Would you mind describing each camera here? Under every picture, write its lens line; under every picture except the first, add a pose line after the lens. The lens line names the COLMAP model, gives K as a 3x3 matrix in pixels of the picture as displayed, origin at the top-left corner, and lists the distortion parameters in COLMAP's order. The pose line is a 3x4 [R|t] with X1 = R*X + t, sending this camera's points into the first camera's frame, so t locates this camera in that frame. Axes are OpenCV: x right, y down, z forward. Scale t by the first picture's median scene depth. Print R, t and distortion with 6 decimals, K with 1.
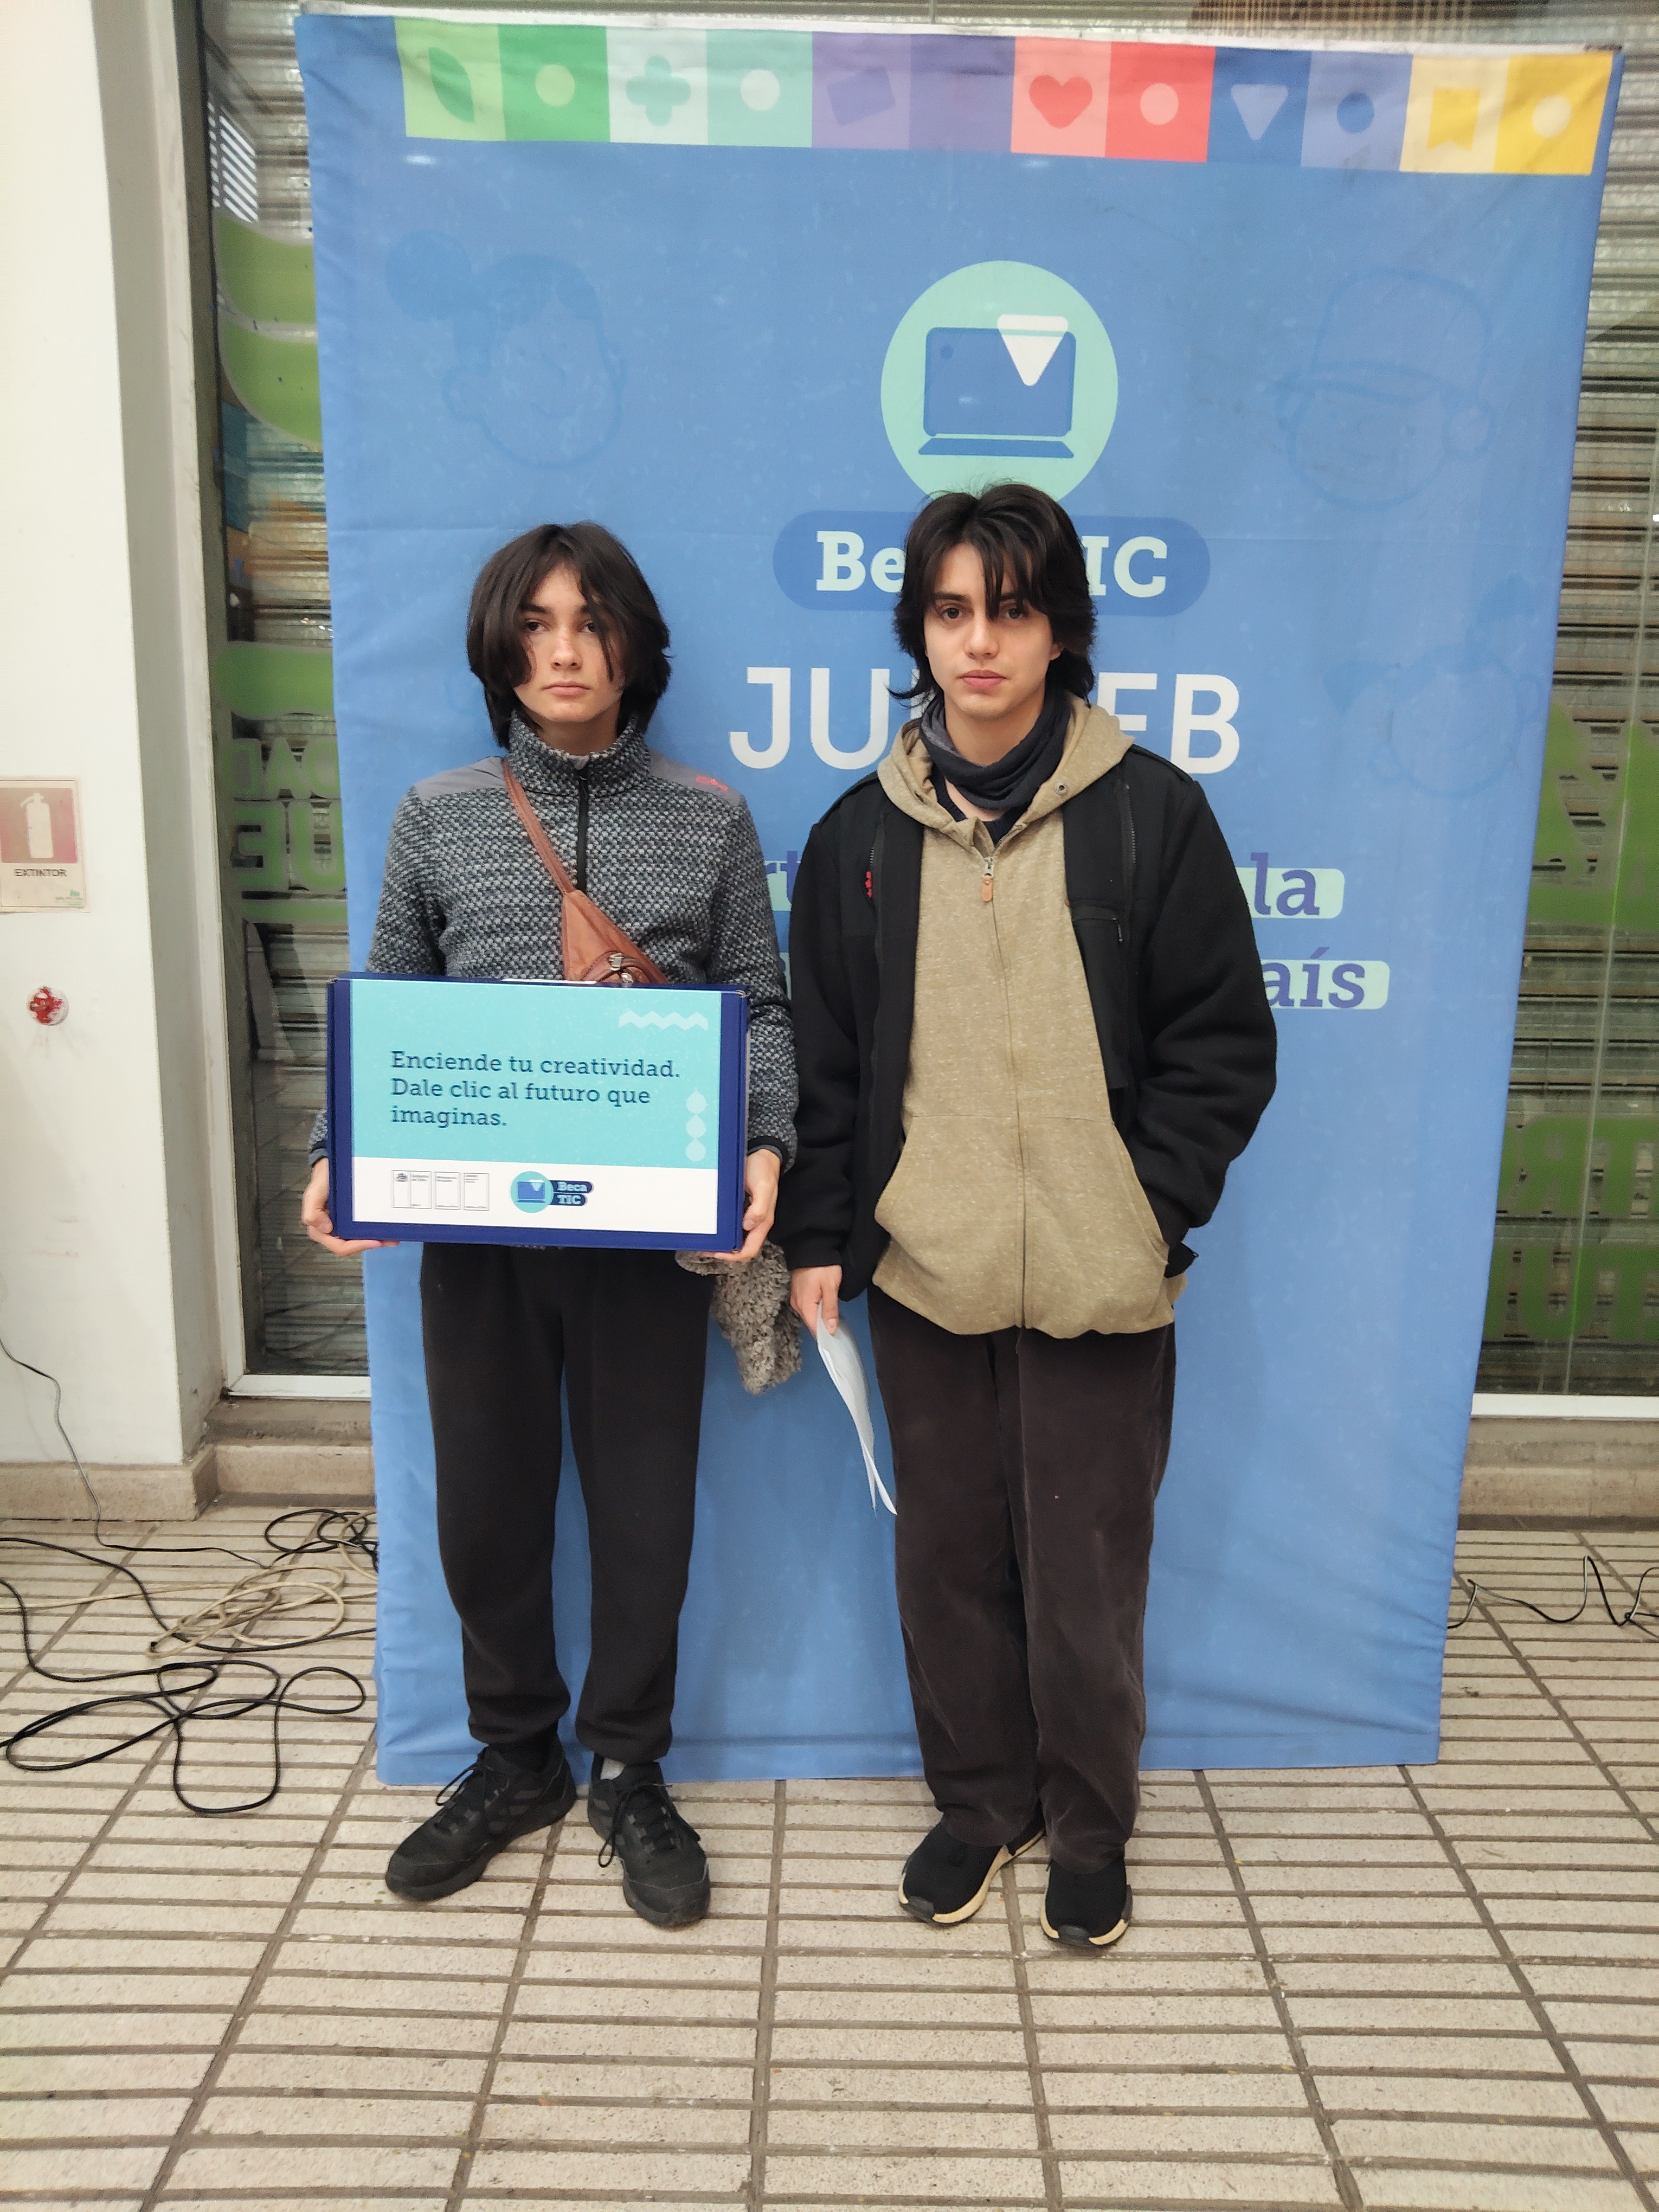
lens RADIAL K [[1675.9, 0, 820.8], [0, 1675.9, 1077.3], [0, 0, 1]] dist [-0.021579, 0.015860]
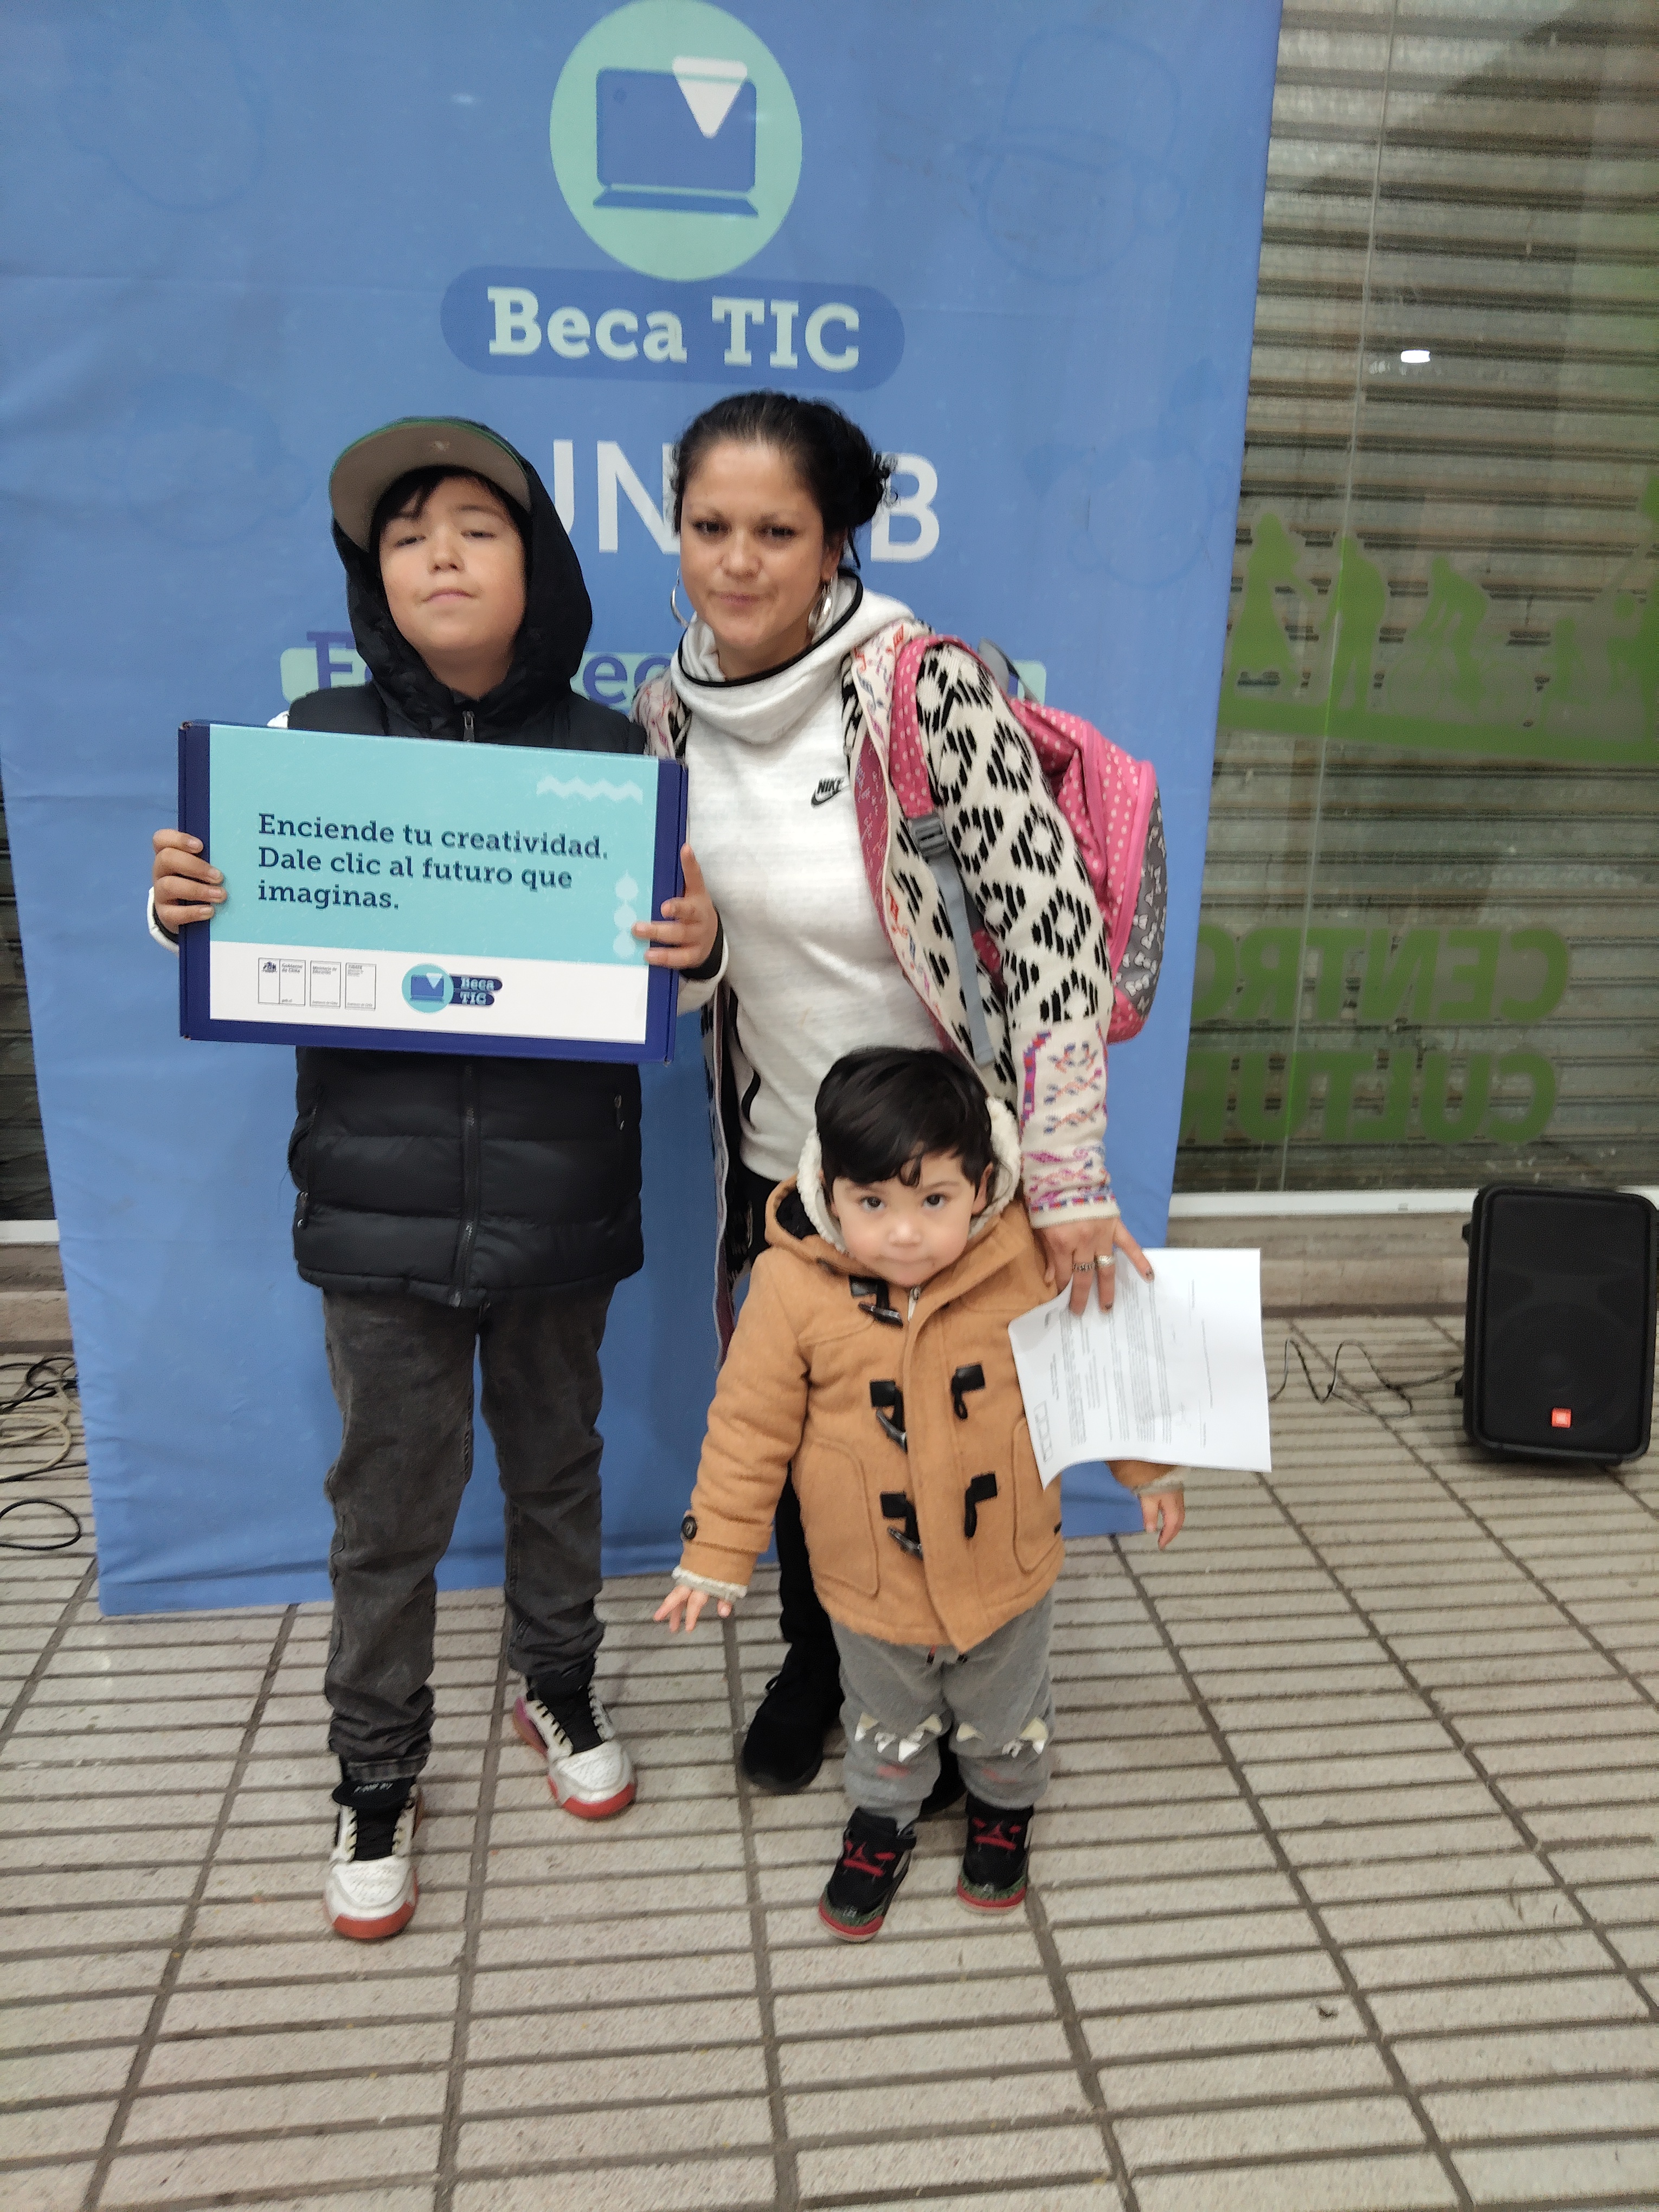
lens RADIAL K [[1675.9, 0, 798.7], [0, 1675.9, 1081.1], [0, 0, 1]] dist [-0.021579, 0.015860]
pose [[0.993122, -0.029760, 0.113243, 0.050858], [0.019734, 0.995868, 0.088644, 0.036670], [-0.115413, -0.085799, 0.989605, 0.010610]]
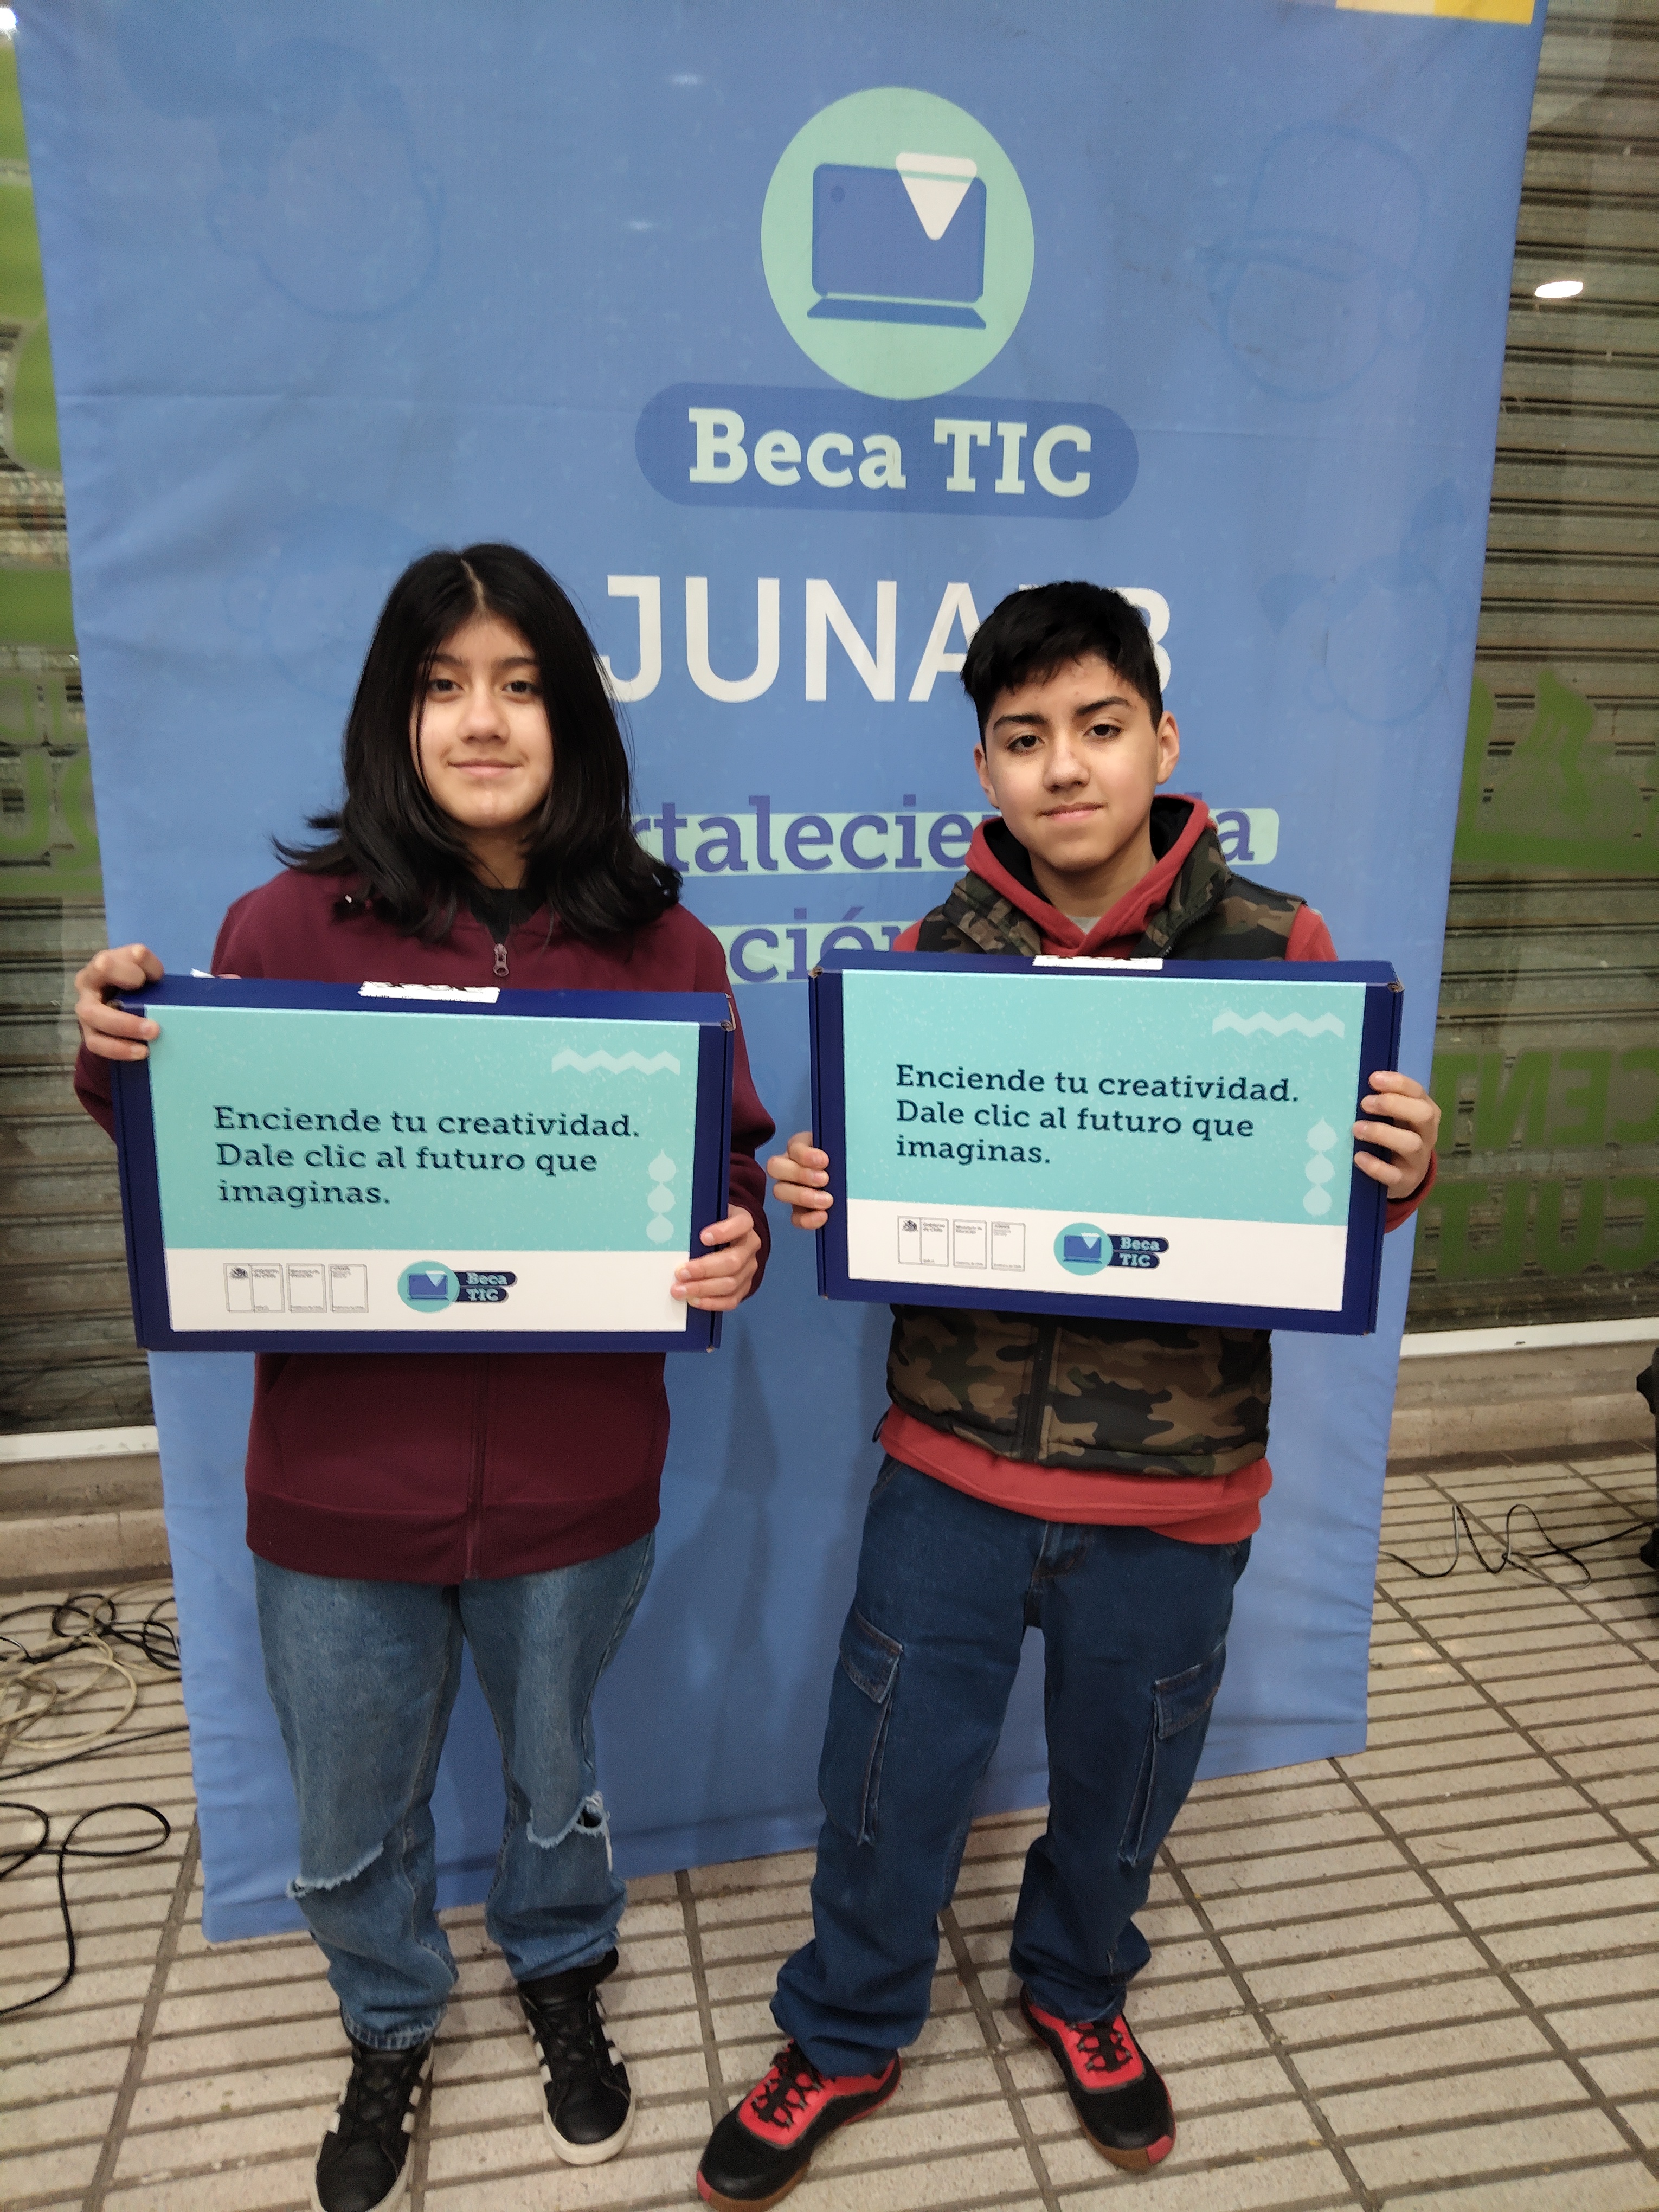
lens RADIAL K [[1675.9, 0, 827.1], [0, 1675.9, 1081.7], [0, 0, 1]] dist [-0.021579, 0.015860]
pose [[0.980051, -0.052772, 0.191613, -0.109973], [0.045743, 0.998115, 0.040924, -0.025499], [-0.193411, -0.031343, 0.980617, 0.165967]]
